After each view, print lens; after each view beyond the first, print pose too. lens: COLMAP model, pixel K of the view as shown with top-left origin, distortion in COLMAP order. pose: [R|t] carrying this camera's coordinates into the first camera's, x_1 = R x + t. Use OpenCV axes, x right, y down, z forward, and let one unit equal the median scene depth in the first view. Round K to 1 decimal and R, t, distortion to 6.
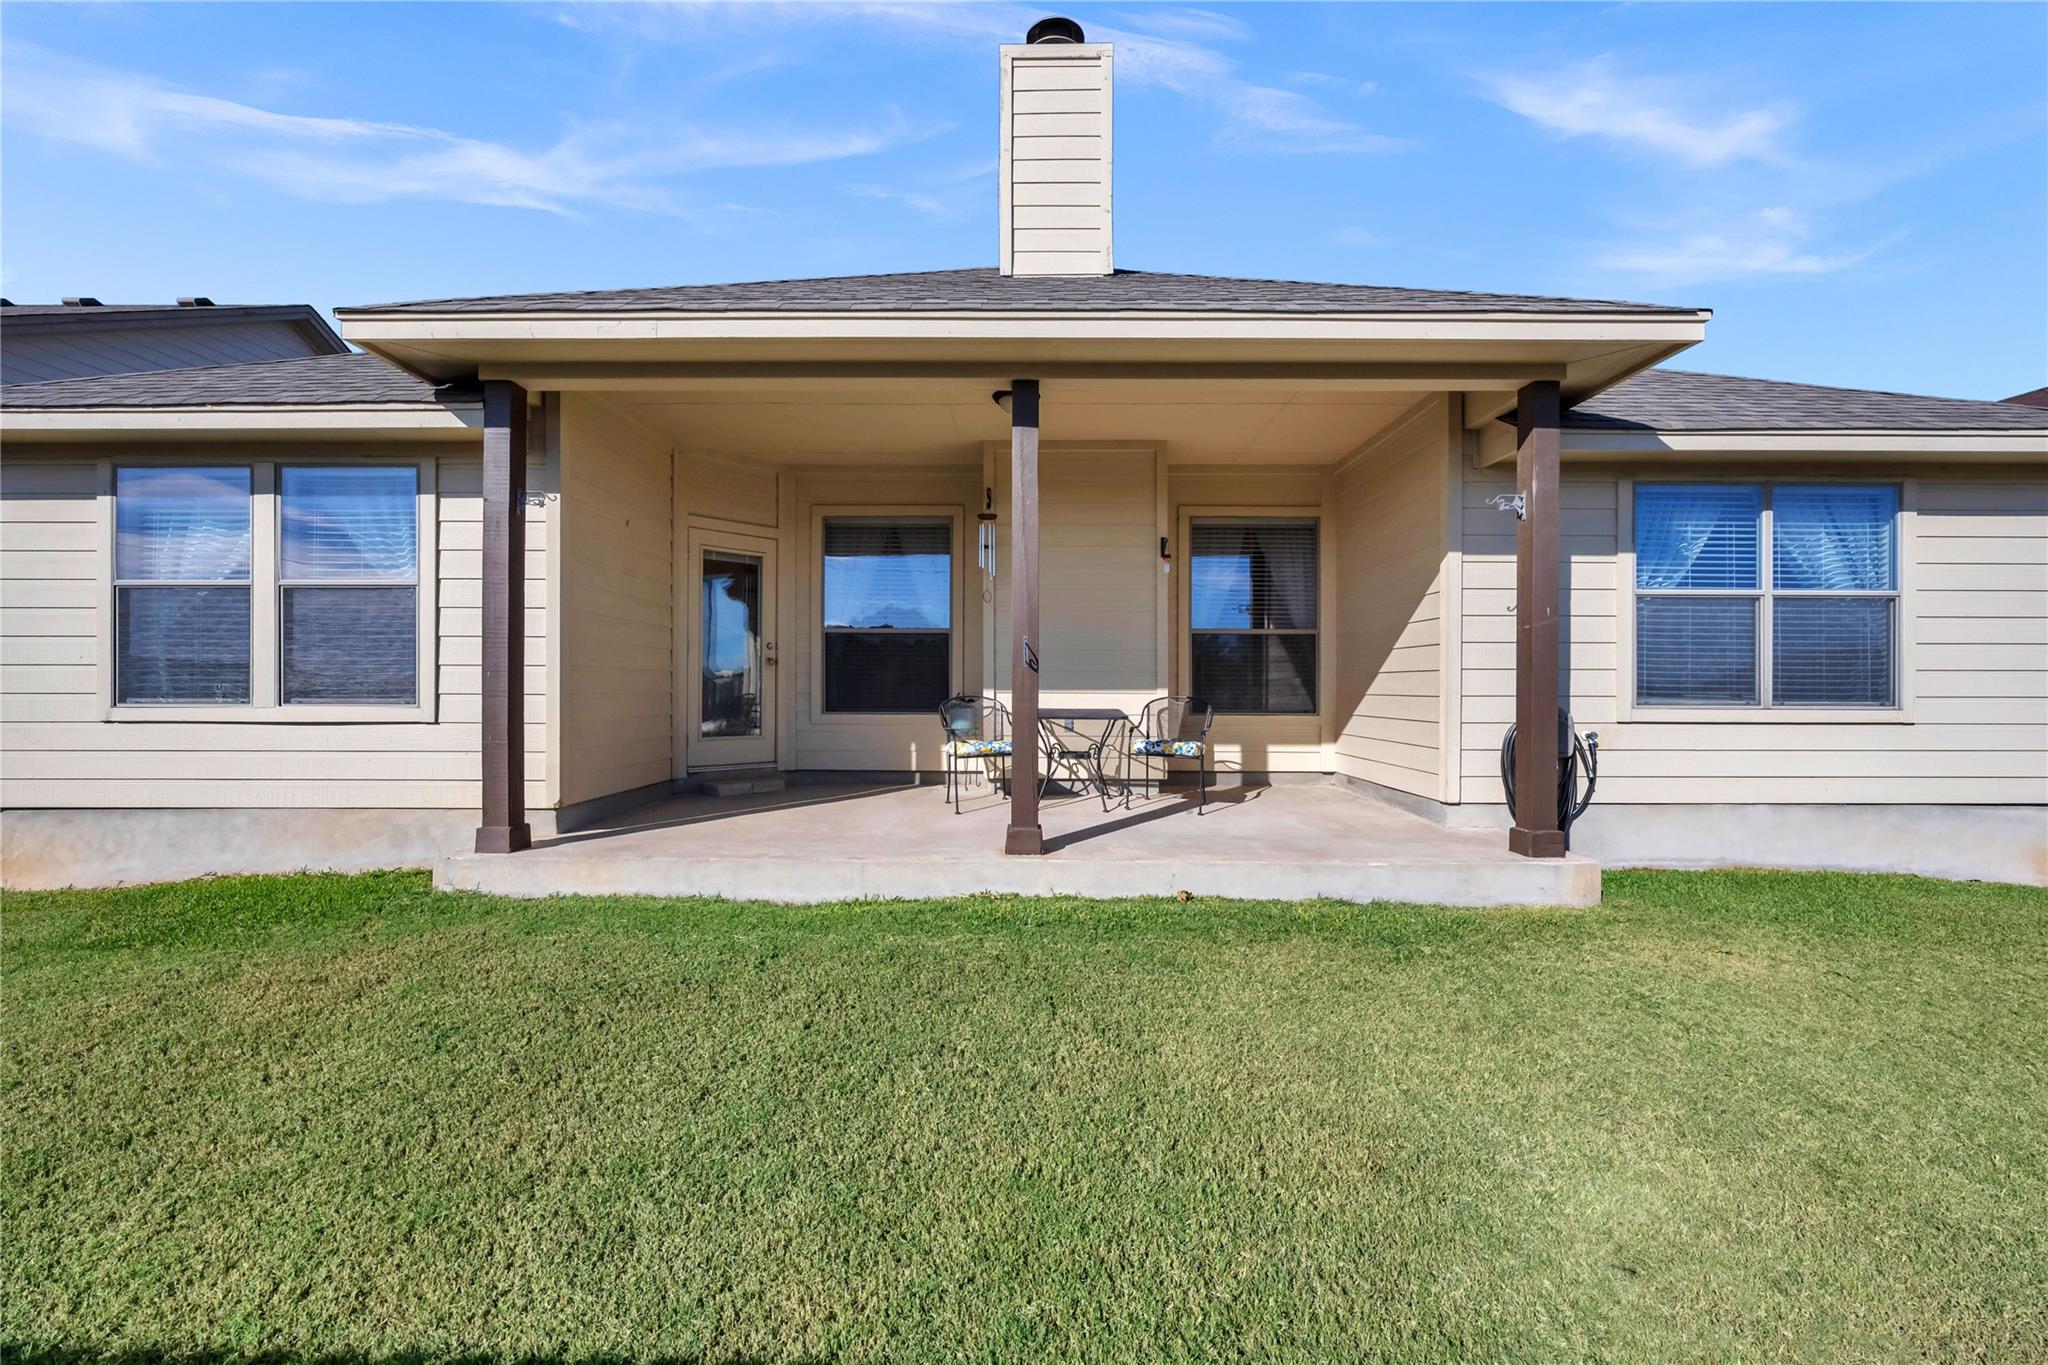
lens RADIAL K [[845.7, 0, 1024.2], [0, 845.7, 691.4], [0, 0, 1]] dist [-0.010039, -0.000116]
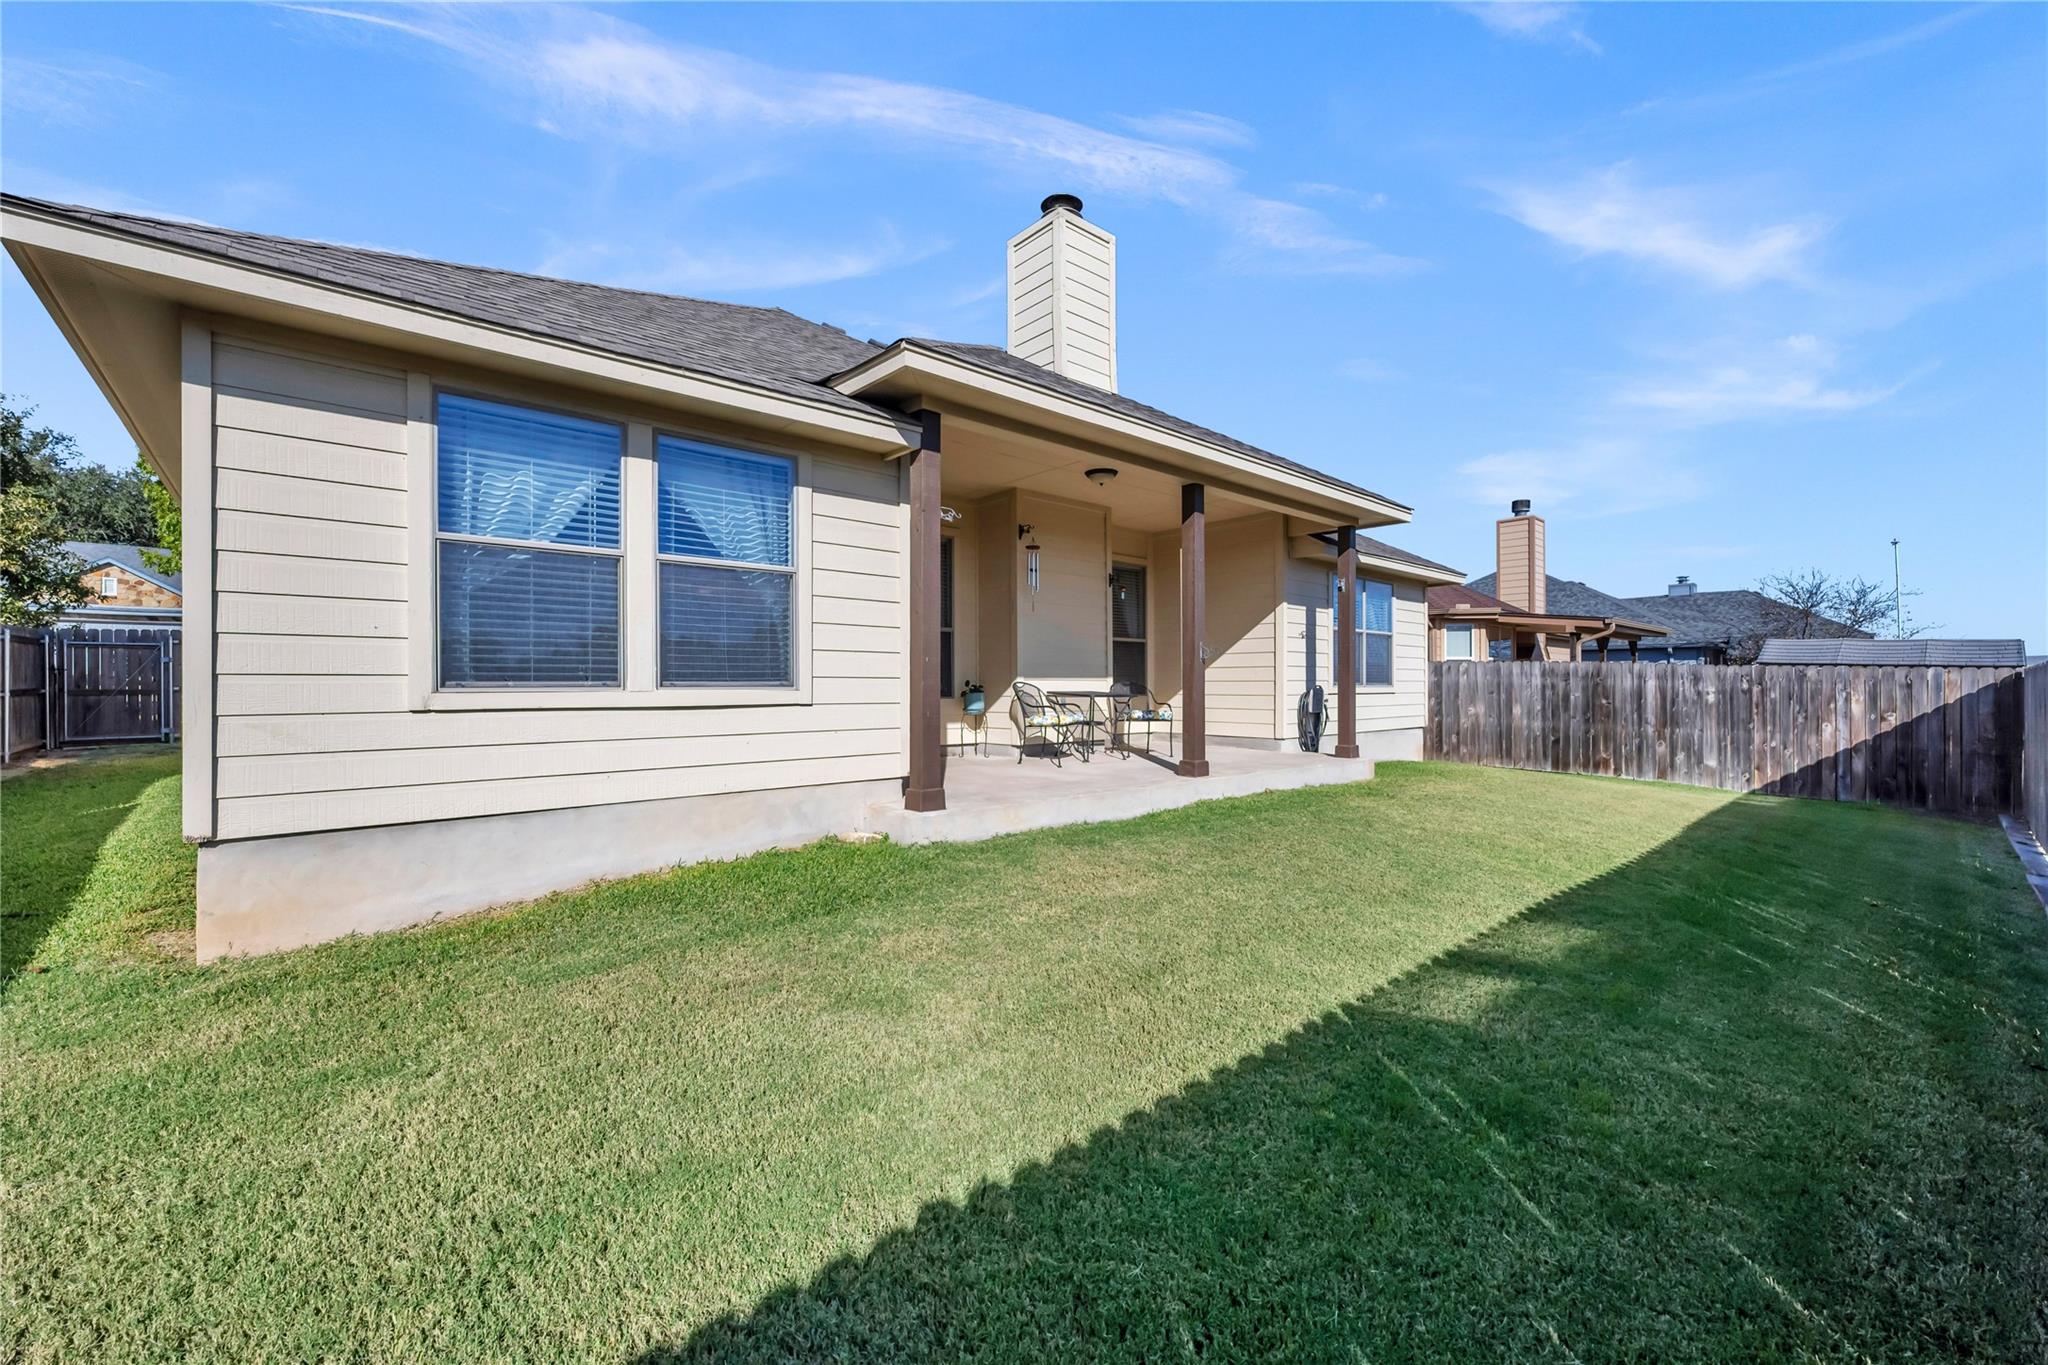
lens RADIAL K [[824.8, 0, 1024.0], [0, 824.8, 682.5], [0, 0, 1]] dist [-0.003384, -0.000423]
pose [[0.743103, -0.000157, 0.669177, -1.188173], [0.001788, 0.999997, -0.001751, 0.012140], [-0.669175, 0.002497, 0.743101, 0.048853]]
